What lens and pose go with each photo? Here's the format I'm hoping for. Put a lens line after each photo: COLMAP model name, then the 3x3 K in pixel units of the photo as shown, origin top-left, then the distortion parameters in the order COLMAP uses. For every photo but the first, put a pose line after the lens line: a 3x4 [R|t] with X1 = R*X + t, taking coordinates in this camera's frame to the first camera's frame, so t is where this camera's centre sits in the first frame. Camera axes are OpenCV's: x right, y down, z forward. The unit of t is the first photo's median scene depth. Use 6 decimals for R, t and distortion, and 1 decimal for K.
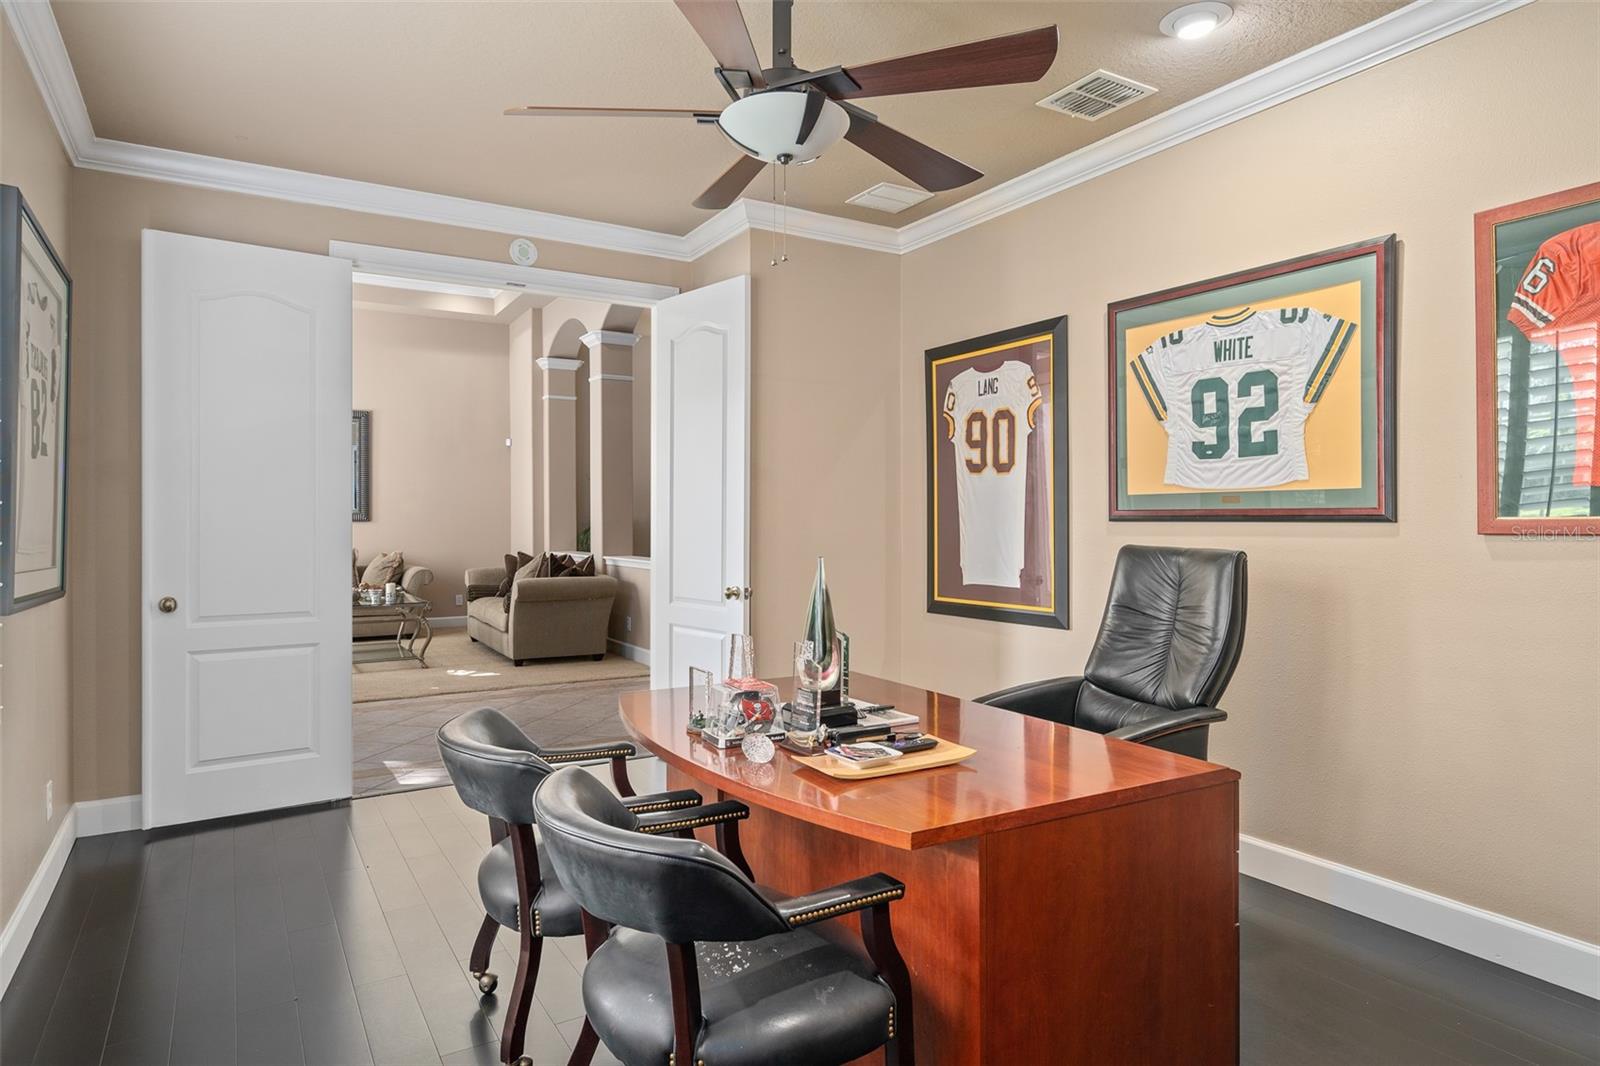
lens RADIAL K [[935.3, 0, 779.2], [0, 935.3, 528.3], [0, 0, 1]] dist [-0.000510, -0.000446]
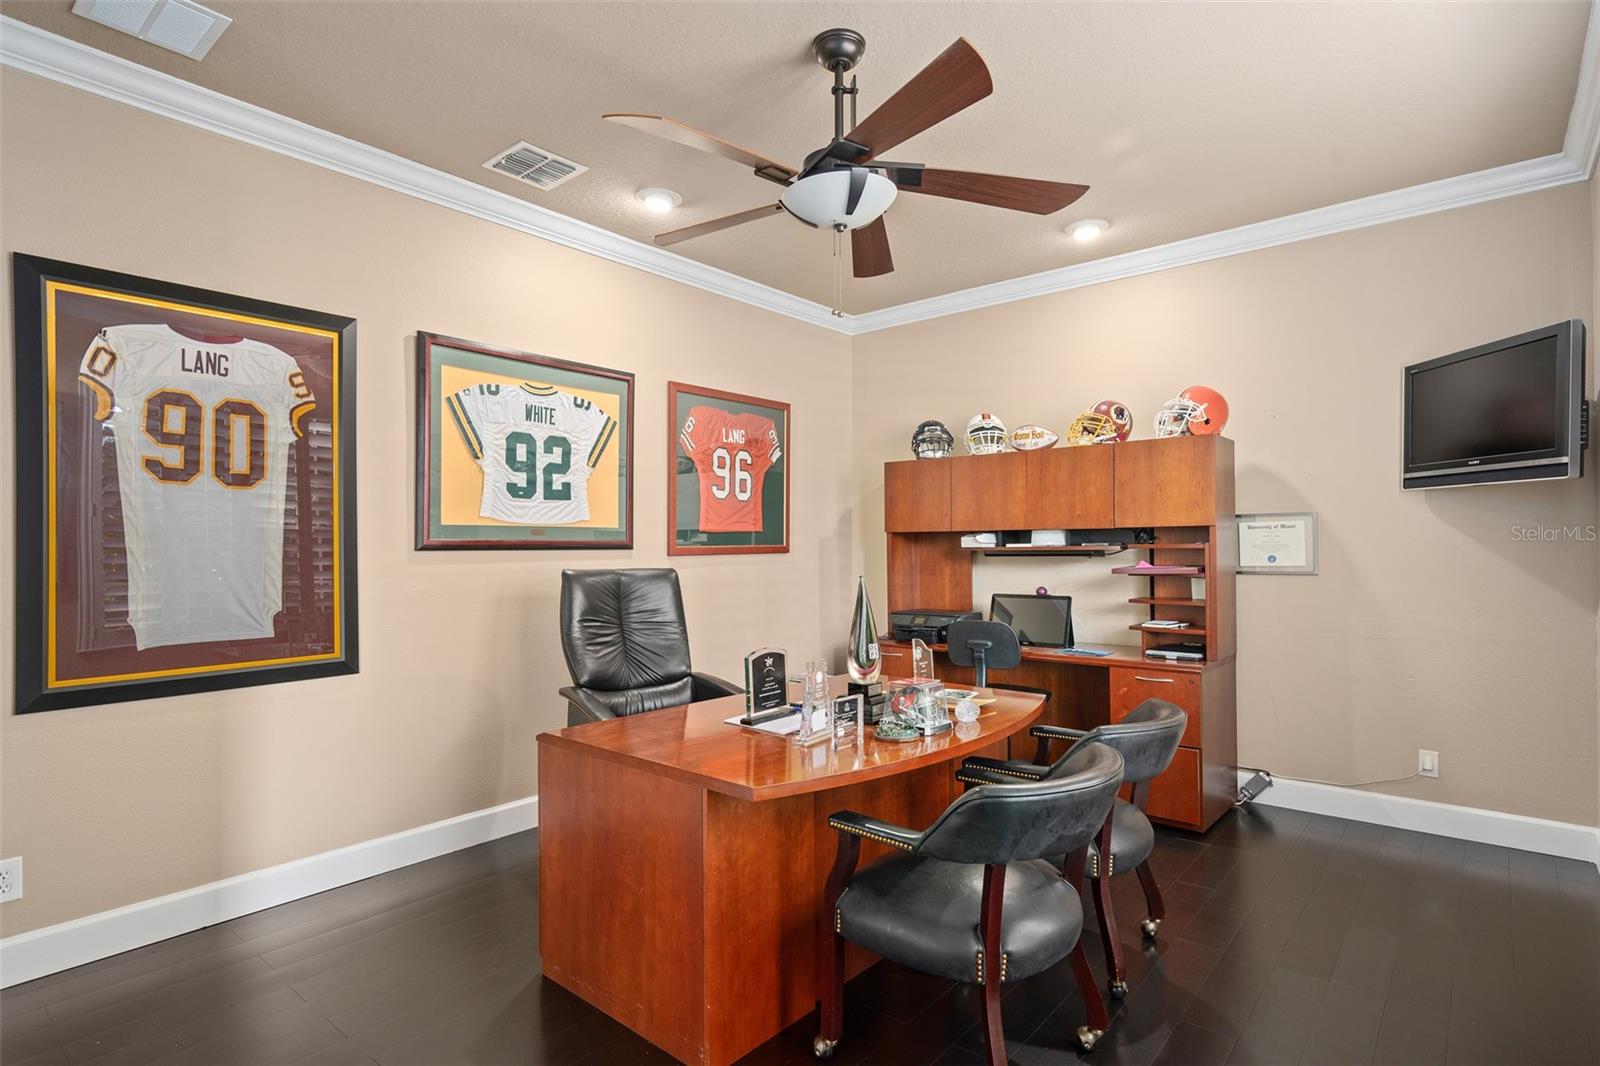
lens RADIAL K [[827.1, 0, 800.0], [0, 827.1, 533.0], [0, 0, 1]] dist [-0.000541, -0.000236]
pose [[-0.335089, 0.020171, 0.941971, -0.677889], [0.014442, 0.999763, -0.016271, -0.006507], [-0.942076, 0.008151, -0.335301, 1.025272]]
